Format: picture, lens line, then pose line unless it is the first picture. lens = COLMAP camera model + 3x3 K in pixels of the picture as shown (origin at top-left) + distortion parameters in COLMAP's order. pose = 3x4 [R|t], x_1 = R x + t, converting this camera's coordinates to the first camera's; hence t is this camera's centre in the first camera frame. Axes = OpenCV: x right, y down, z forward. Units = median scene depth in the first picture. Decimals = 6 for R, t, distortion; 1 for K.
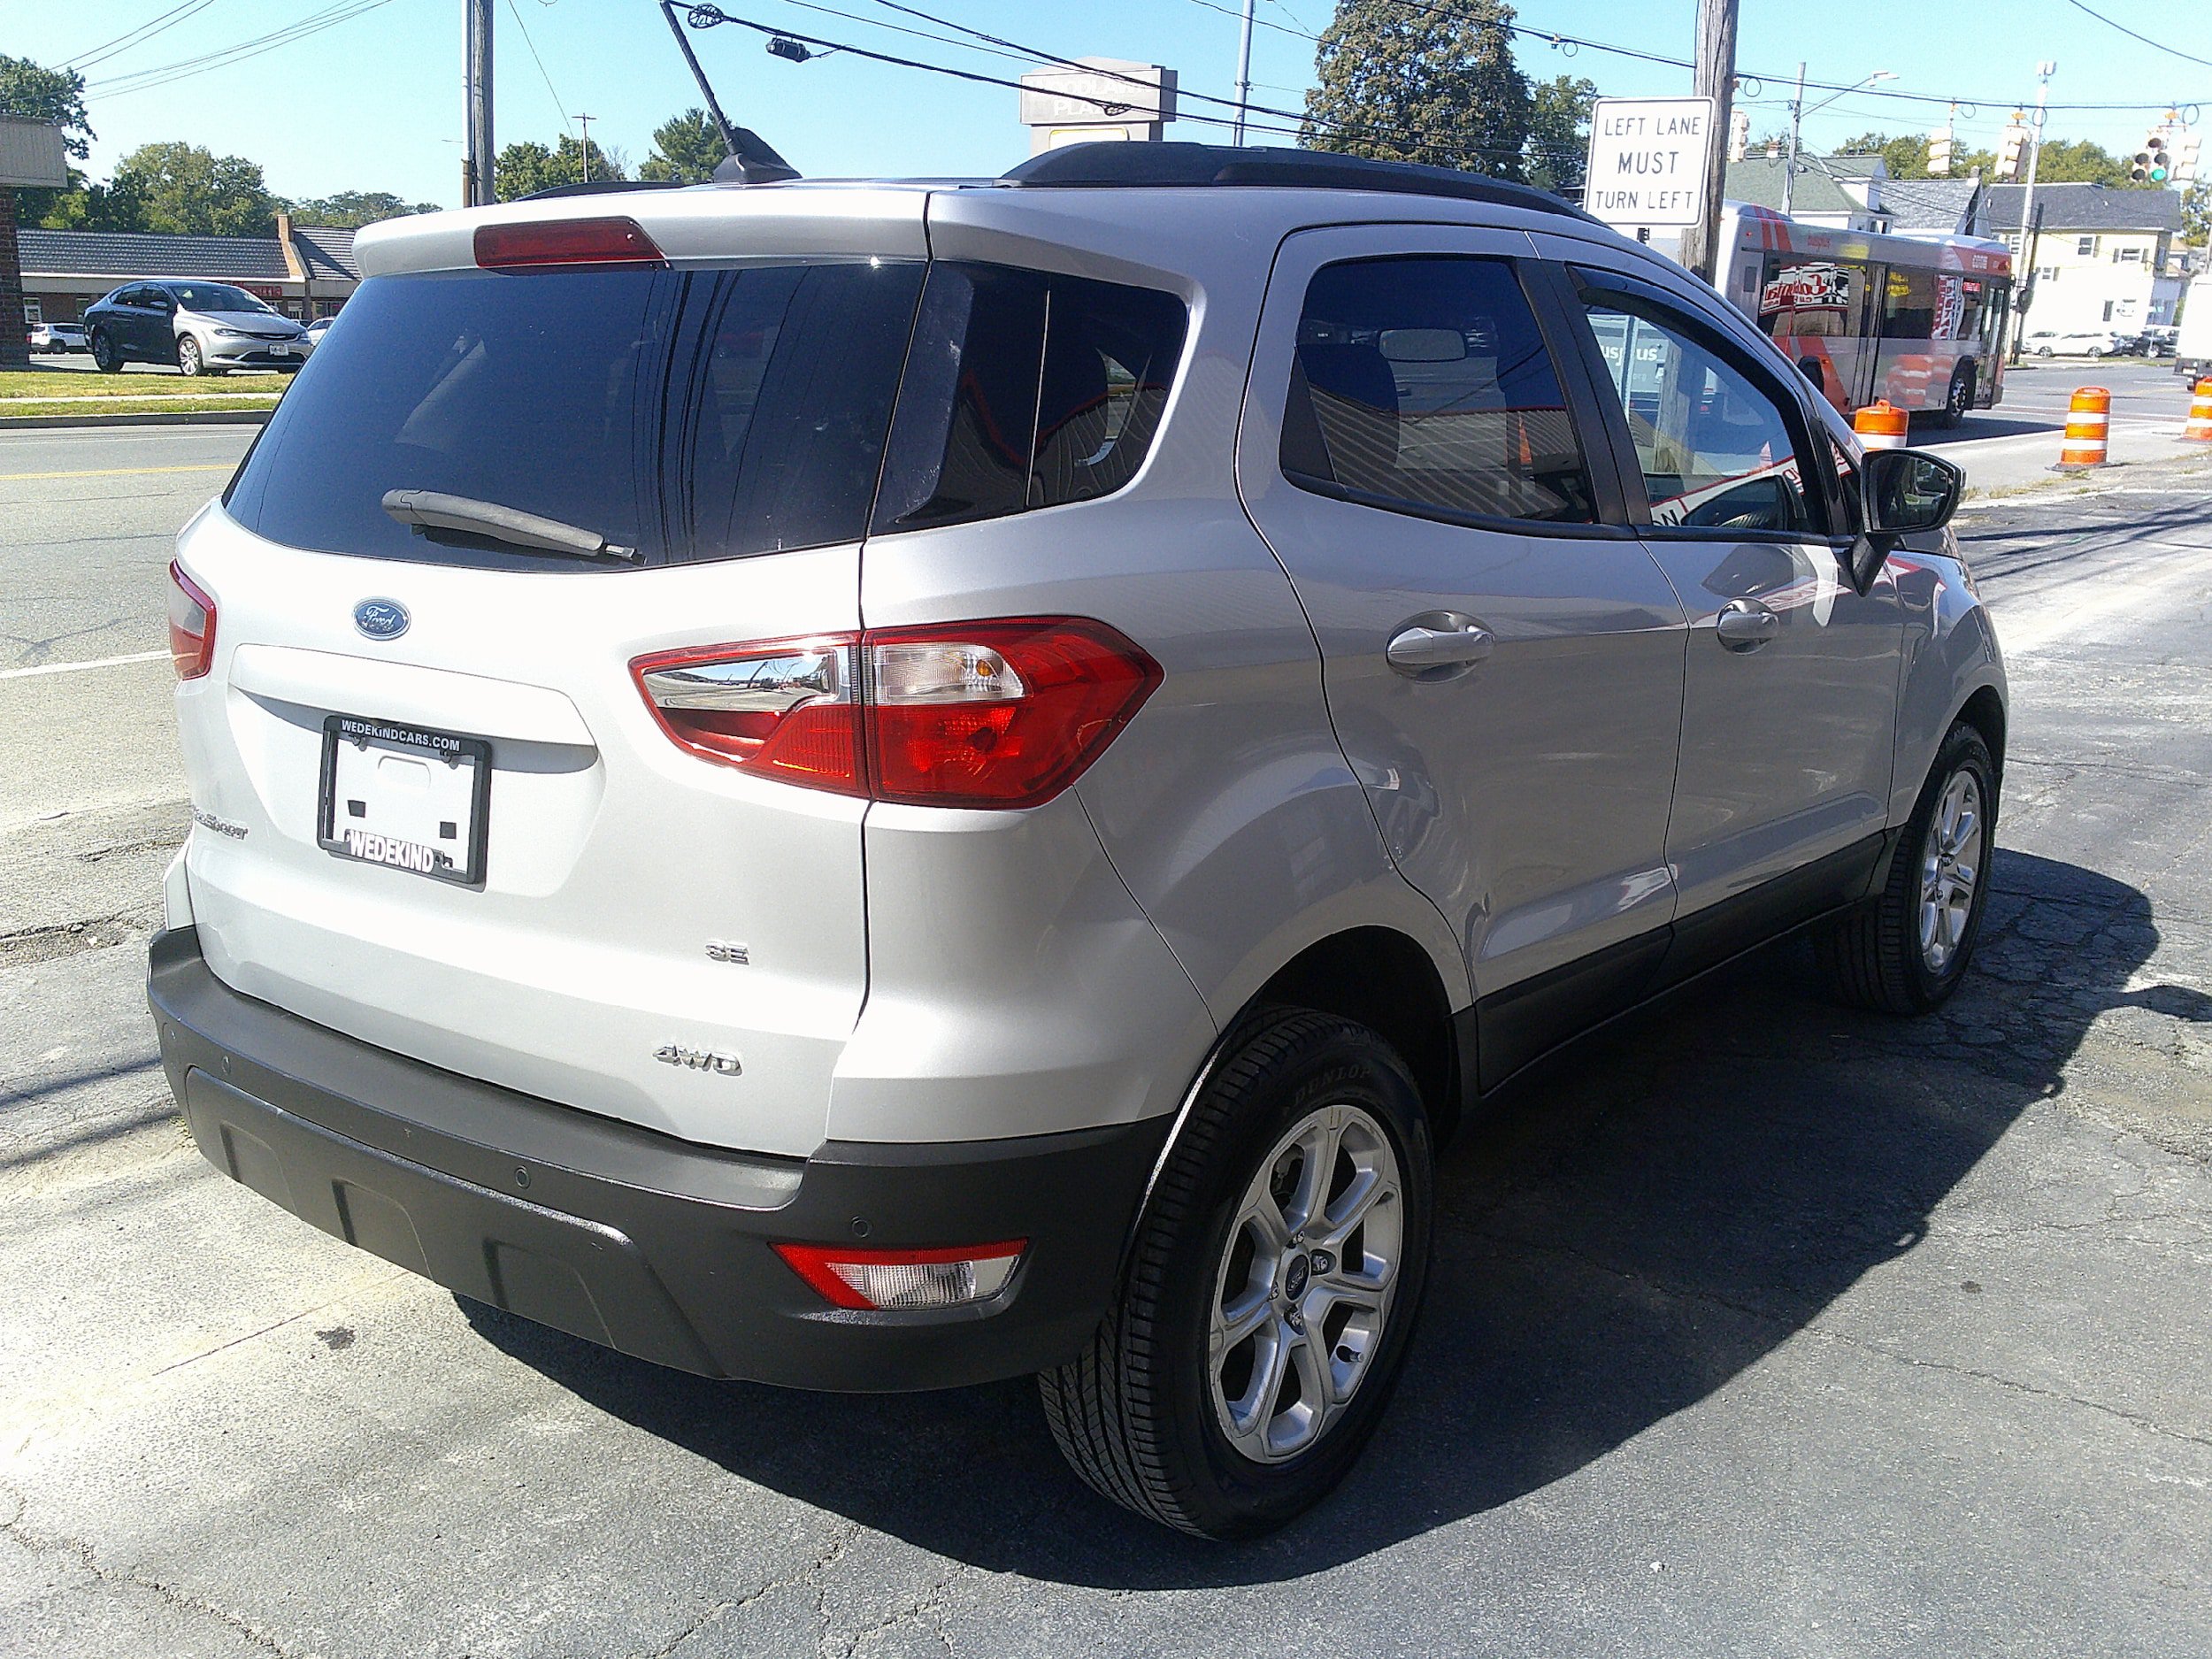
lens RADIAL K [[2103.0, 0, 1104.4], [0, 2103.0, 815.1], [0, 0, 1]] dist [0.023398, 0.000000]
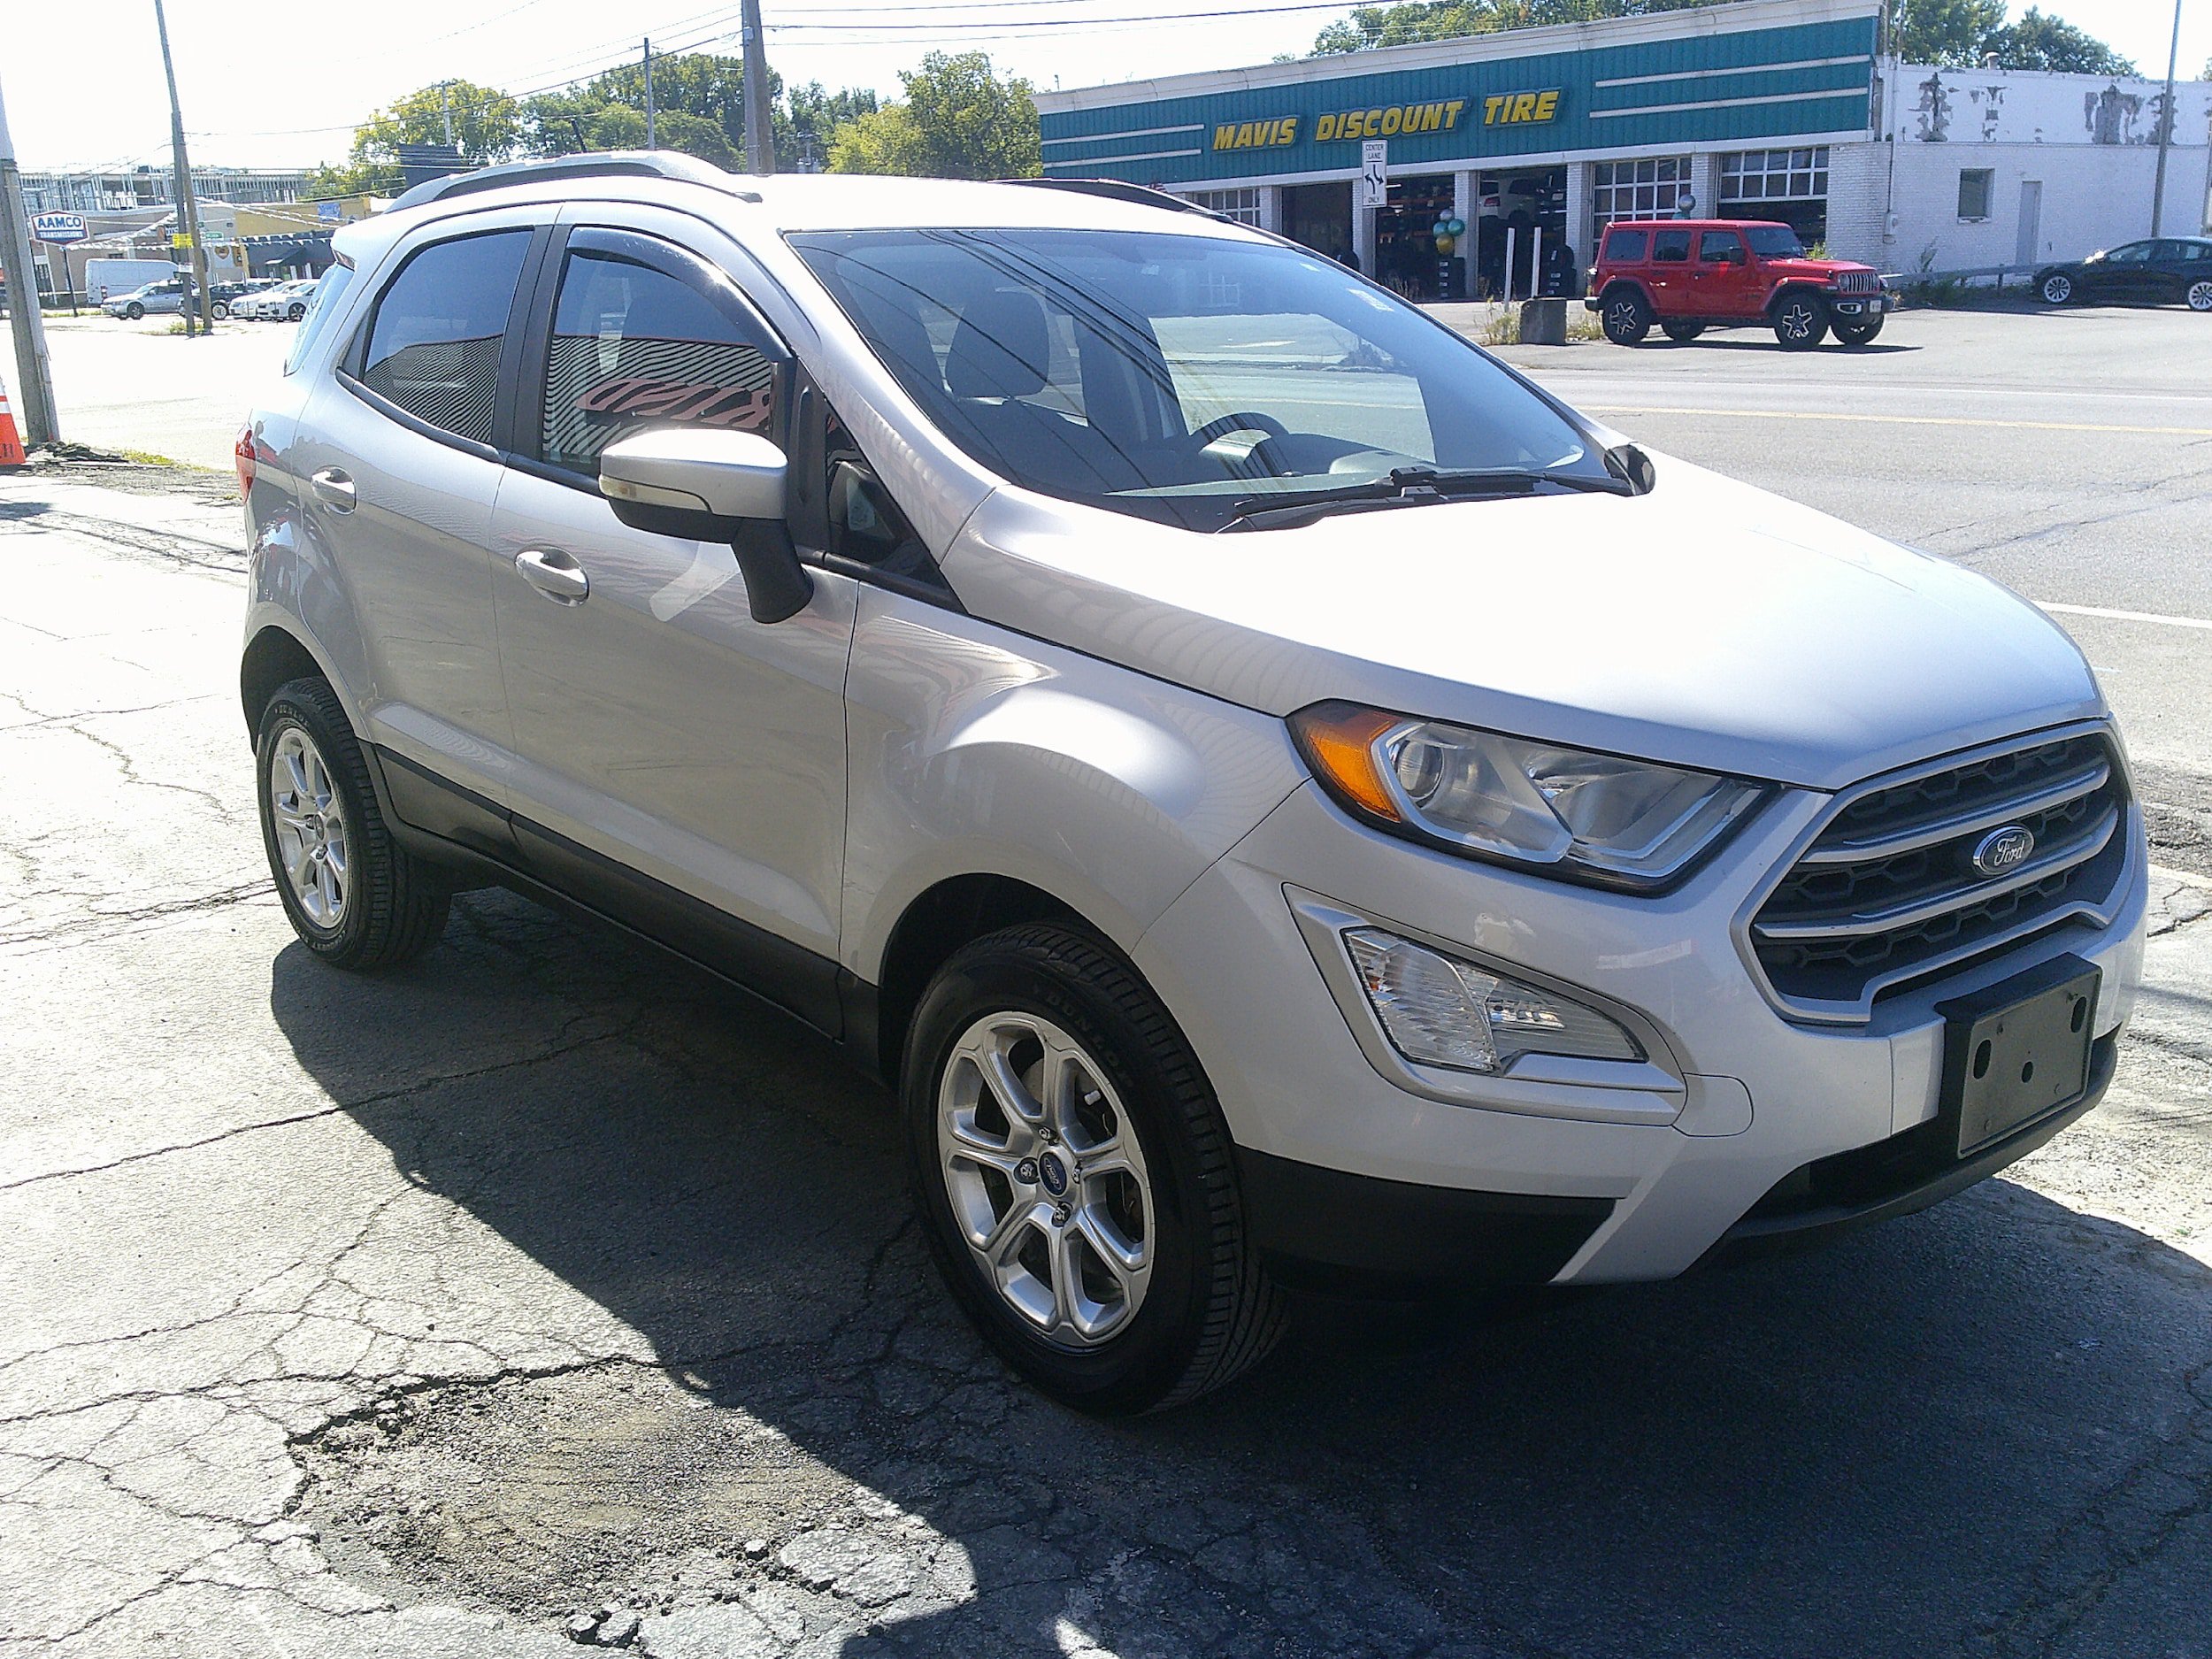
lens RADIAL K [[2103.0, 0, 1114.4], [0, 2103.0, 820.7], [0, 0, 1]] dist [0.023398, 0.000000]
pose [[-0.198235, 0.238238, -0.950760, 0.183489], [-0.213950, 0.936102, 0.279174, -0.047025], [0.956519, 0.258757, -0.134597, 0.209036]]
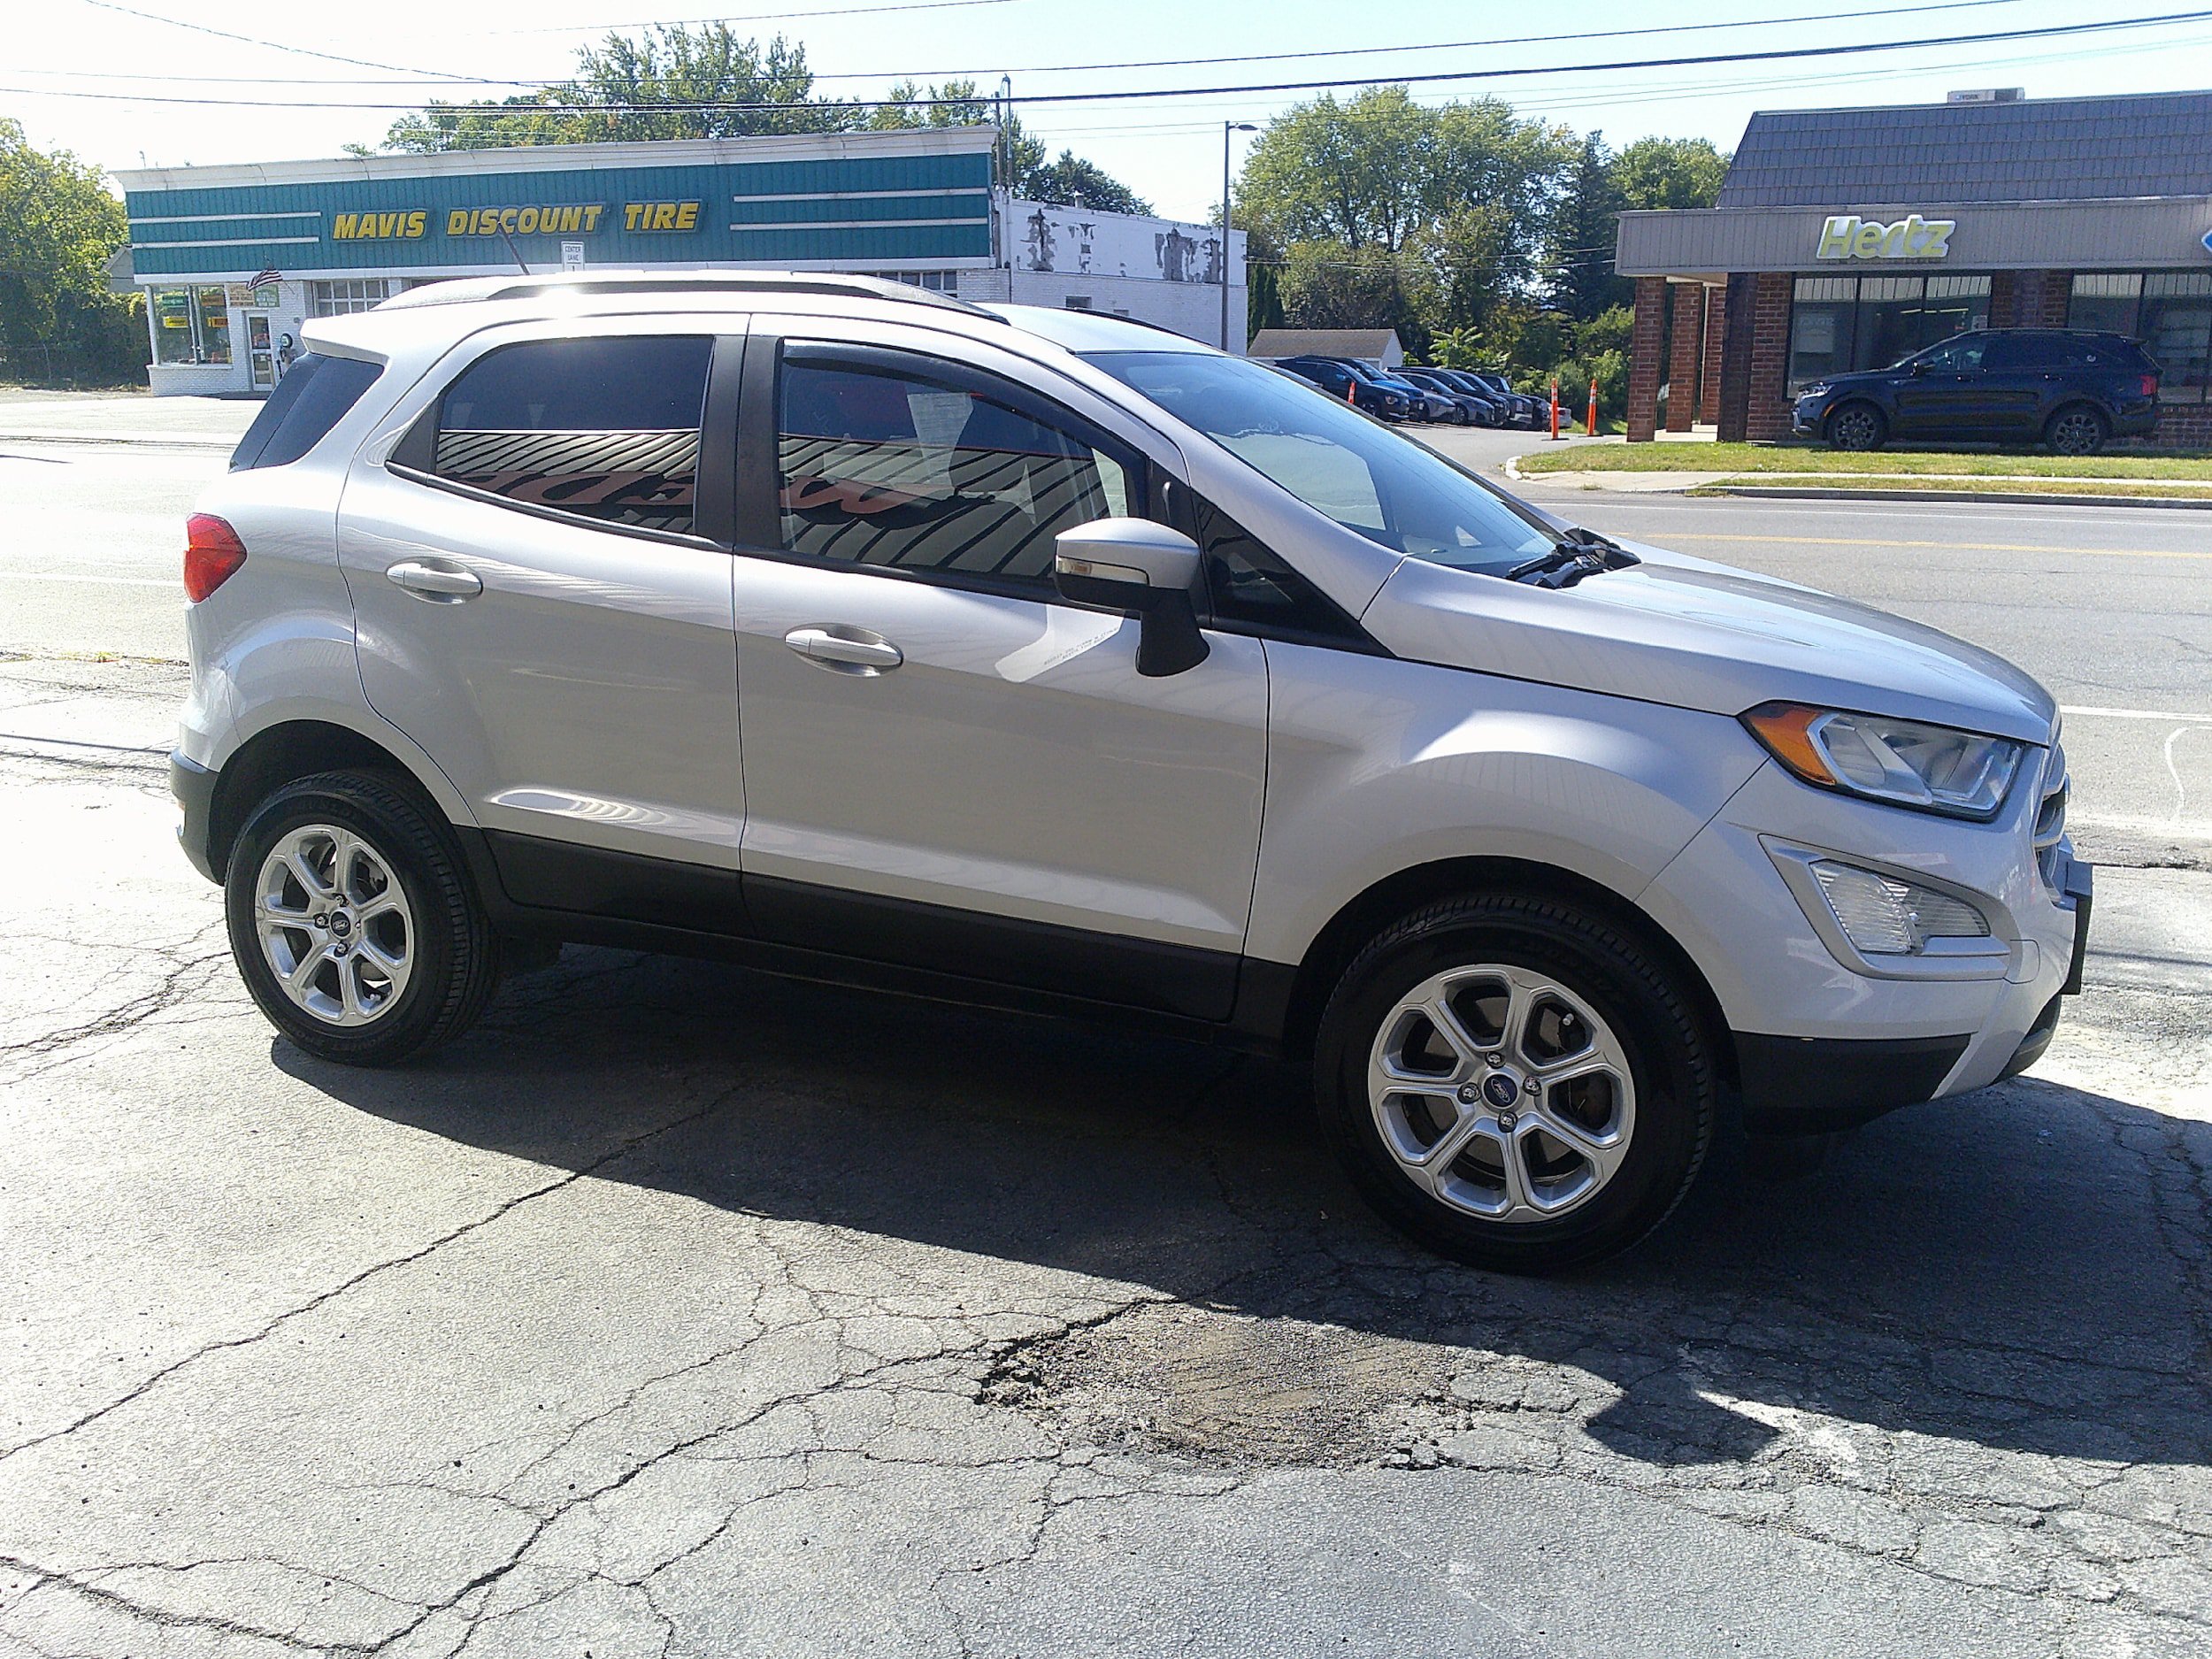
lens RADIAL K [[2103.0, 0, 1106.3], [0, 2103.0, 834.4], [0, 0, 1]] dist [0.023398, 0.000000]
pose [[0.228913, 0.199475, -0.952790, 0.210388], [-0.231070, 0.961939, 0.145875, -0.028124], [0.945624, 0.186768, 0.266293, 0.124911]]
